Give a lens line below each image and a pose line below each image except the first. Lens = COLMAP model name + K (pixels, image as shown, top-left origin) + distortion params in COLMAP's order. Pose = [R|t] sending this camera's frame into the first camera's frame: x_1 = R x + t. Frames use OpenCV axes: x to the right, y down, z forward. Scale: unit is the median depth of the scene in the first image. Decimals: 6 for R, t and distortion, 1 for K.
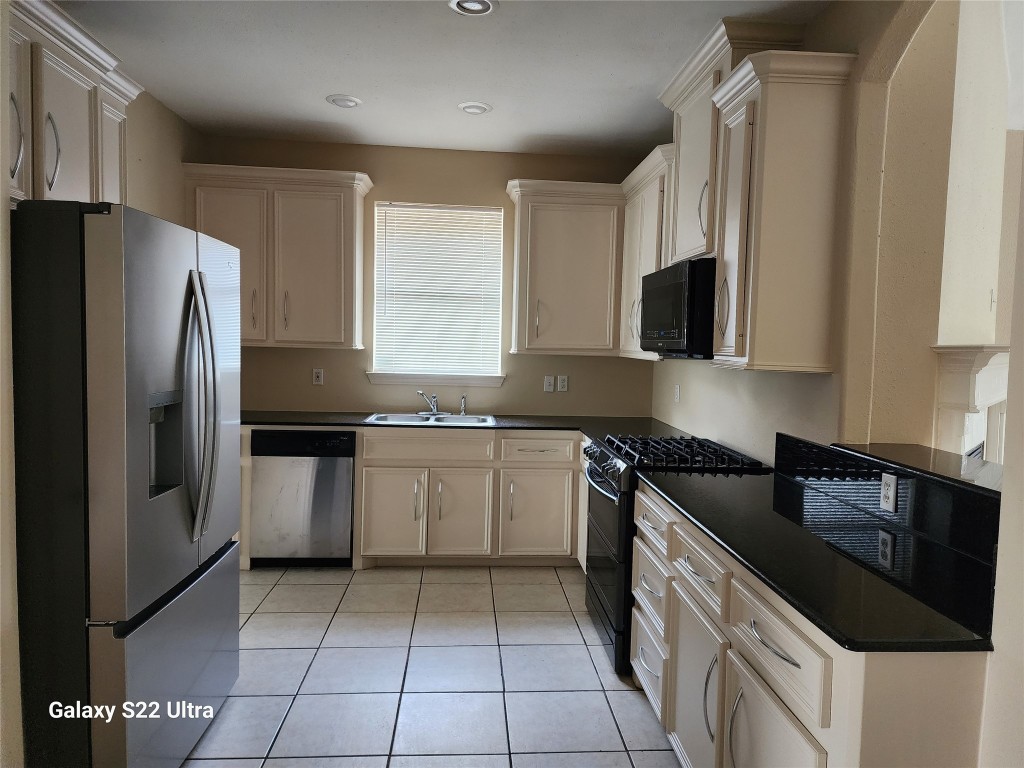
lens RADIAL K [[680.8, 0, 512.0], [0, 680.8, 384.0], [0, 0, 1]] dist [0.055061, -0.001136]
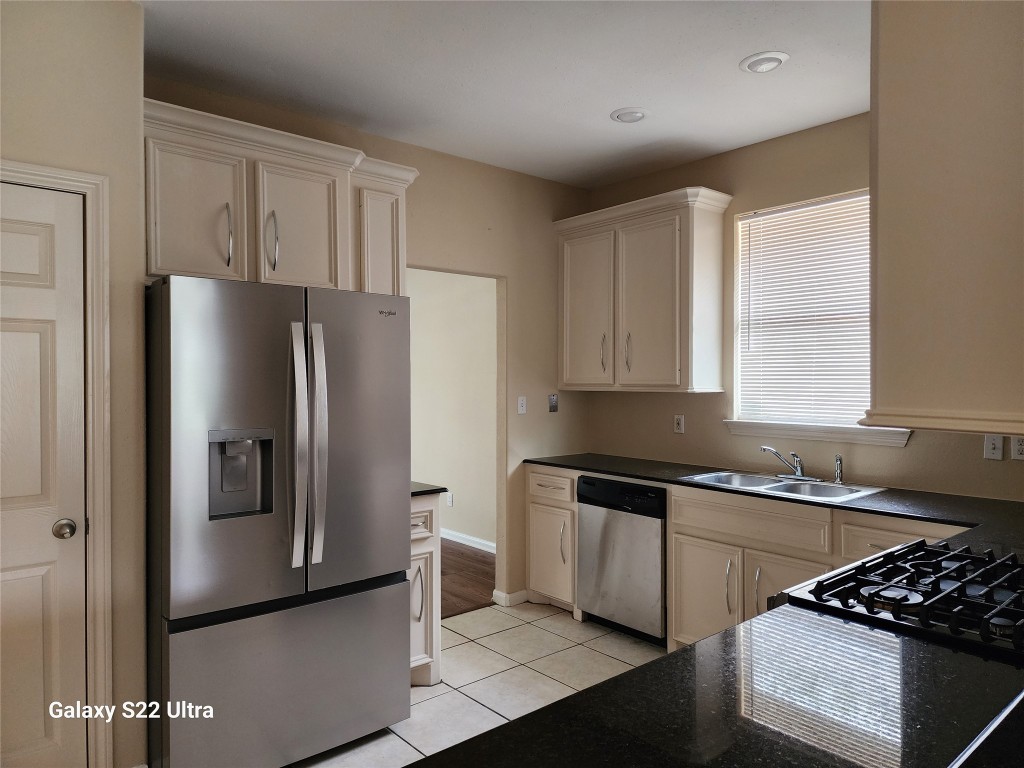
lens RADIAL K [[680.8, 0, 512.0], [0, 680.8, 384.0], [0, 0, 1]] dist [0.055061, -0.001136]
pose [[0.596471, -0.021298, -0.802352, 0.326669], [-0.037237, 0.997837, -0.054169, -0.006706], [0.801770, 0.062188, 0.594388, 0.319114]]
